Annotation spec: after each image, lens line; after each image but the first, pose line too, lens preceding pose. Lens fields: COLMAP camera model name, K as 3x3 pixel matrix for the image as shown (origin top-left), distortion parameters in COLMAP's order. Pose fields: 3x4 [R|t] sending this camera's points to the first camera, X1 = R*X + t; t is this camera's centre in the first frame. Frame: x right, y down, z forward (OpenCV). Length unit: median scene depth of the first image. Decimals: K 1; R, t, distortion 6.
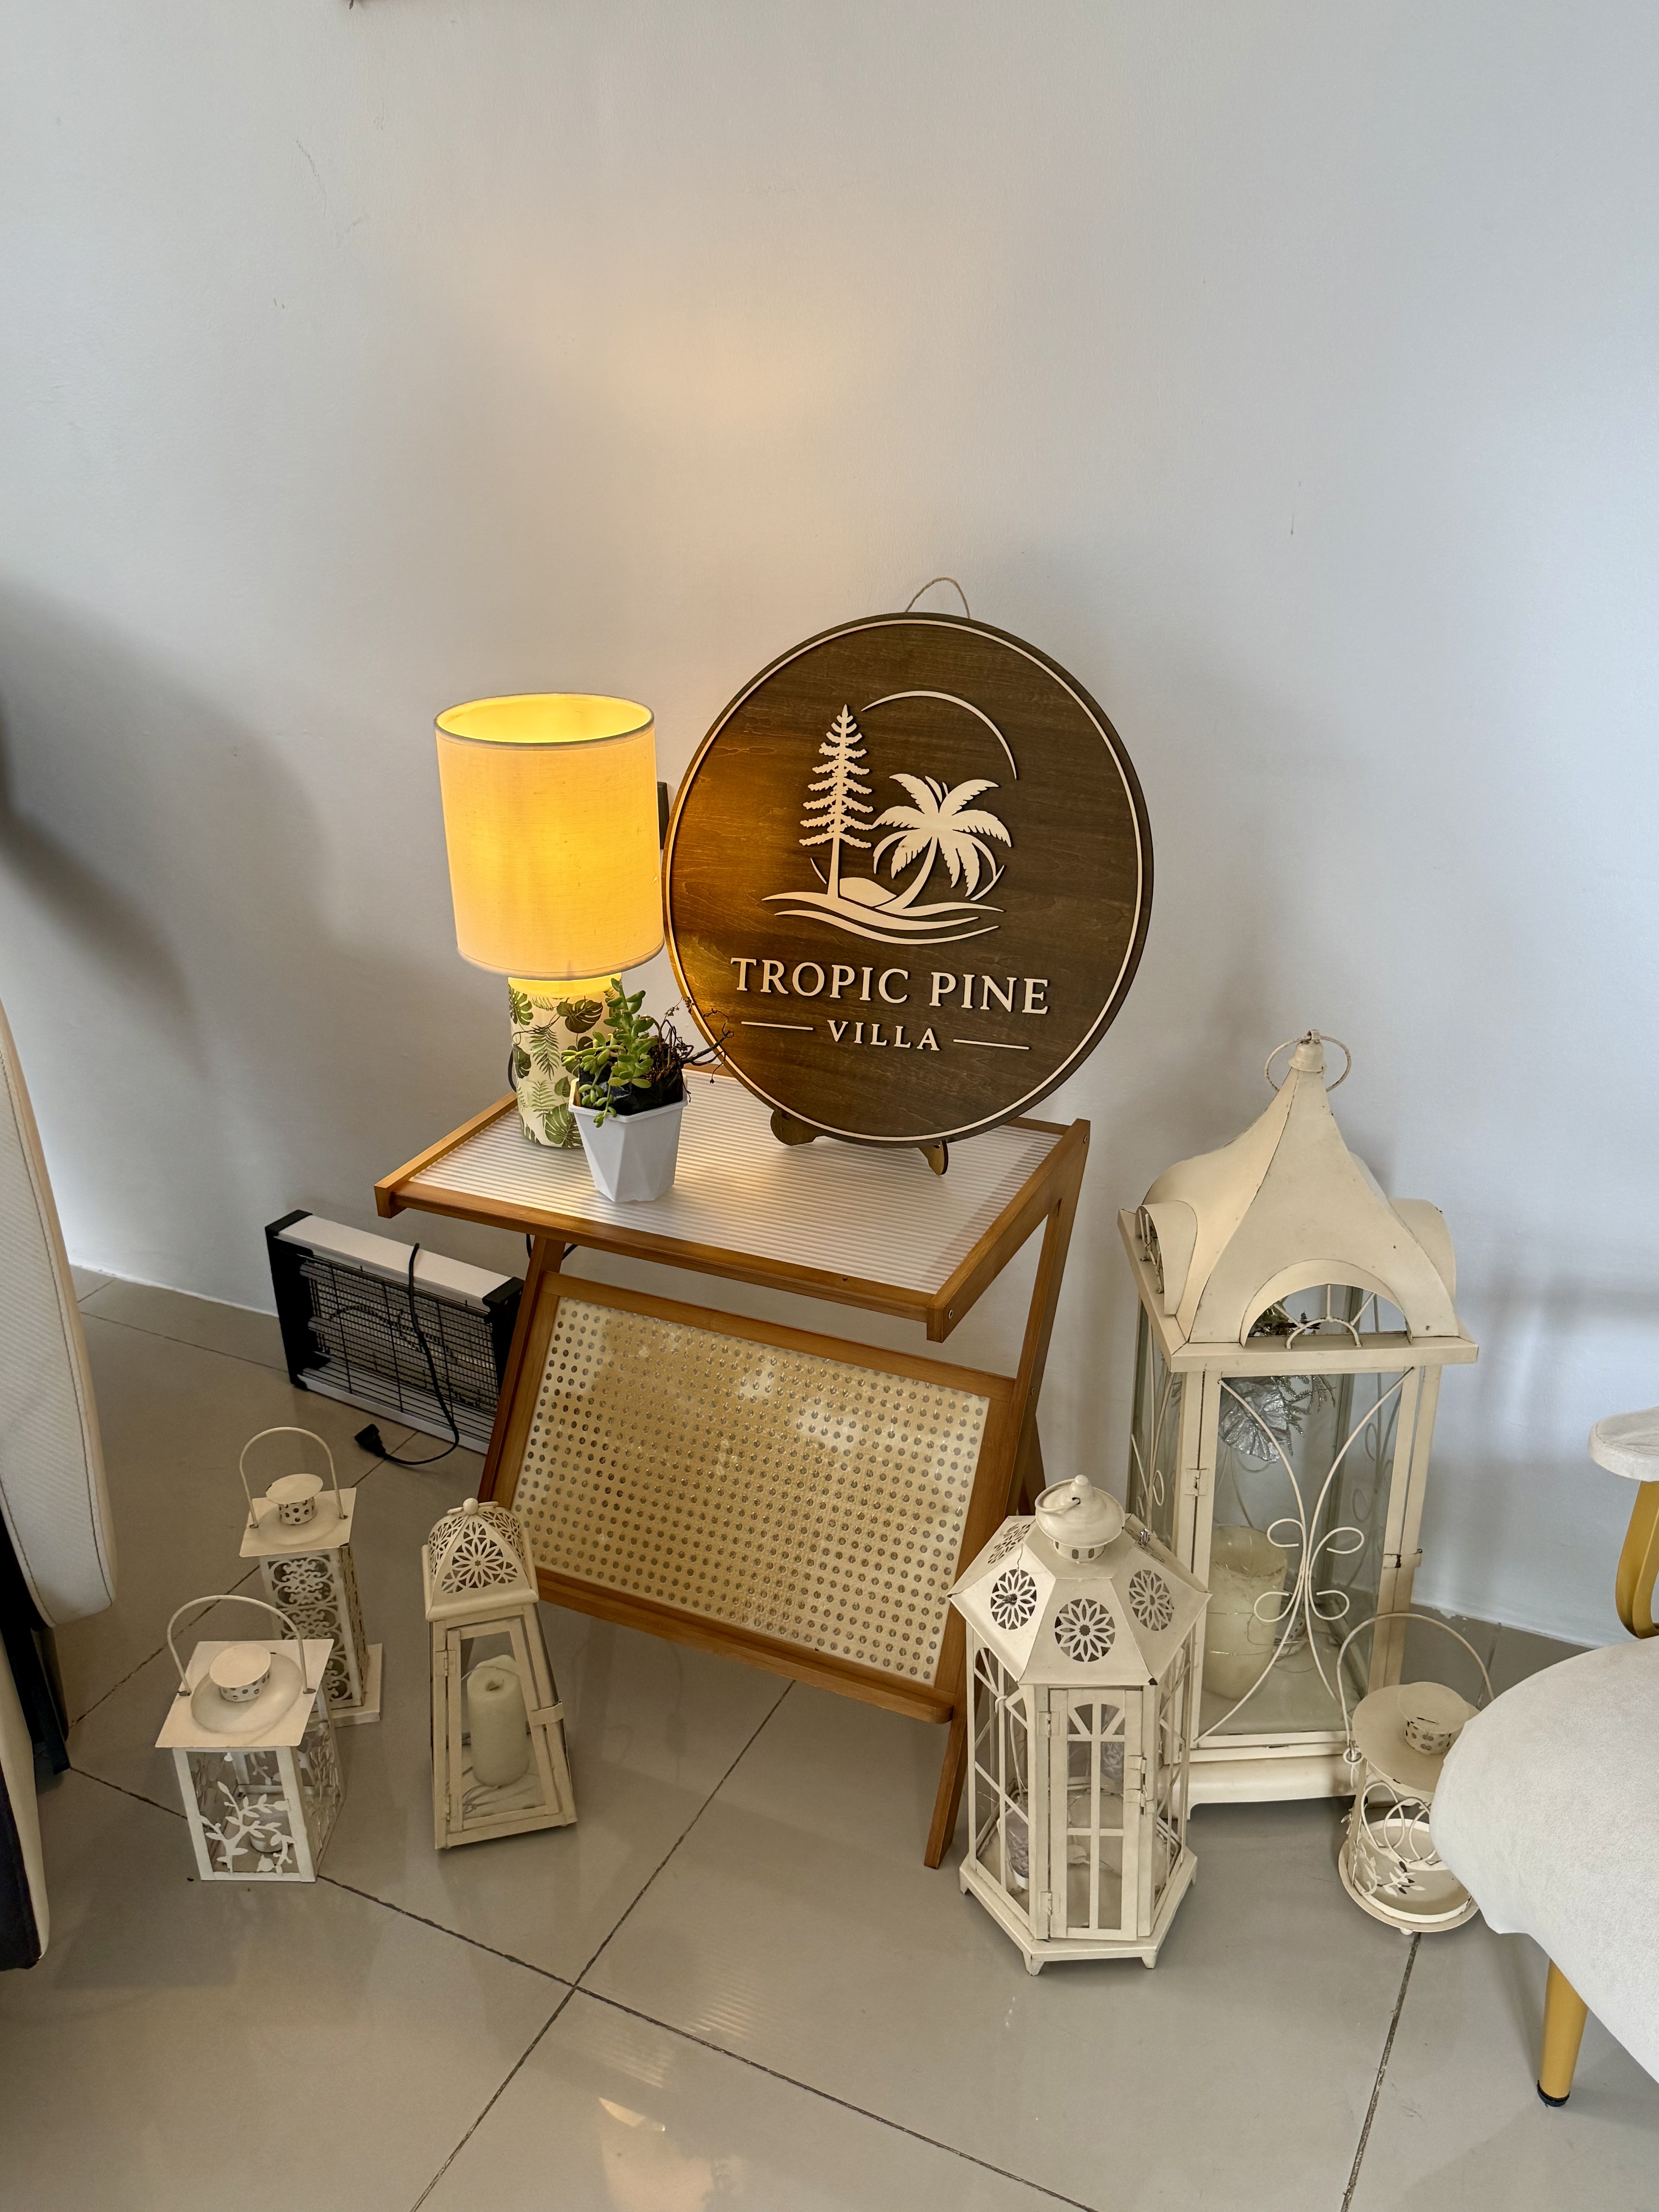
lens RADIAL K [[1879.1, 0, 926.7], [0, 1879.1, 1147.9], [0, 0, 1]] dist [0.145750, -0.349232]
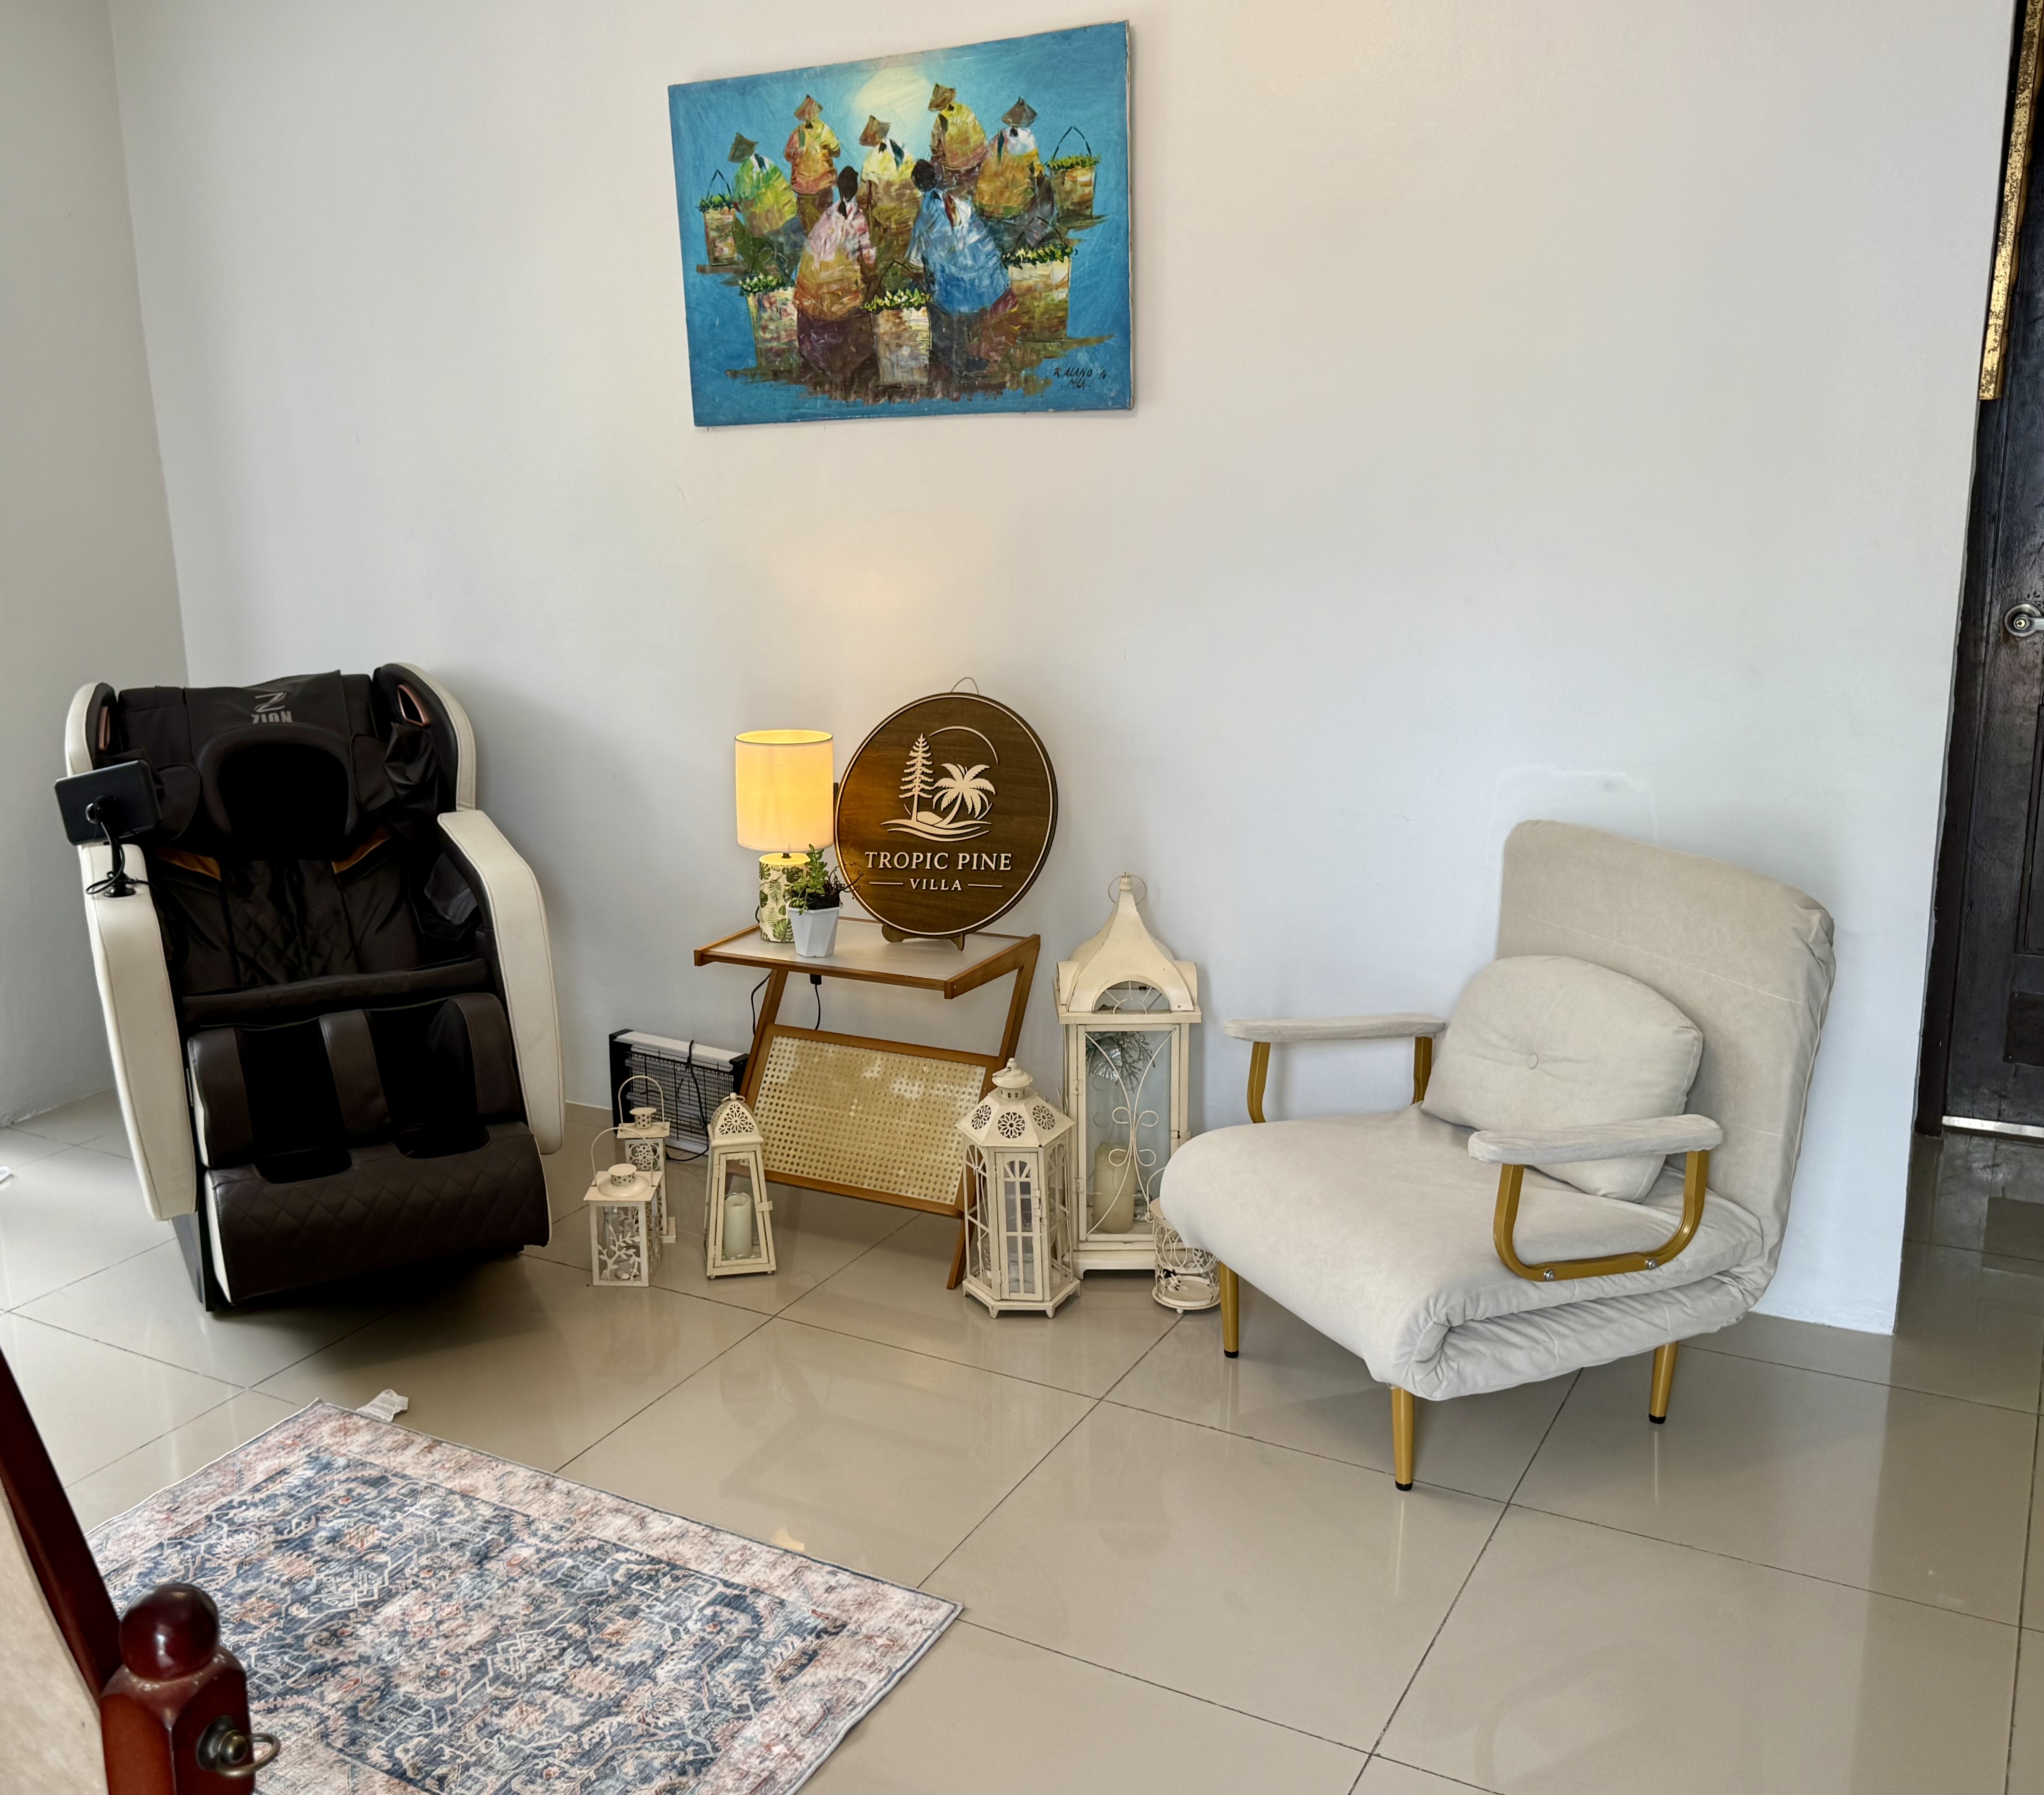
lens RADIAL K [[1841.1, 0, 1022.0], [0, 1841.1, 897.5], [0, 0, 1]] dist [-0.001339, -0.000139]
pose [[0.999174, 0.006138, -0.040164, 0.156303], [-0.014261, 0.978613, -0.205214, 0.376677], [0.038045, 0.205618, 0.977893, -1.003264]]
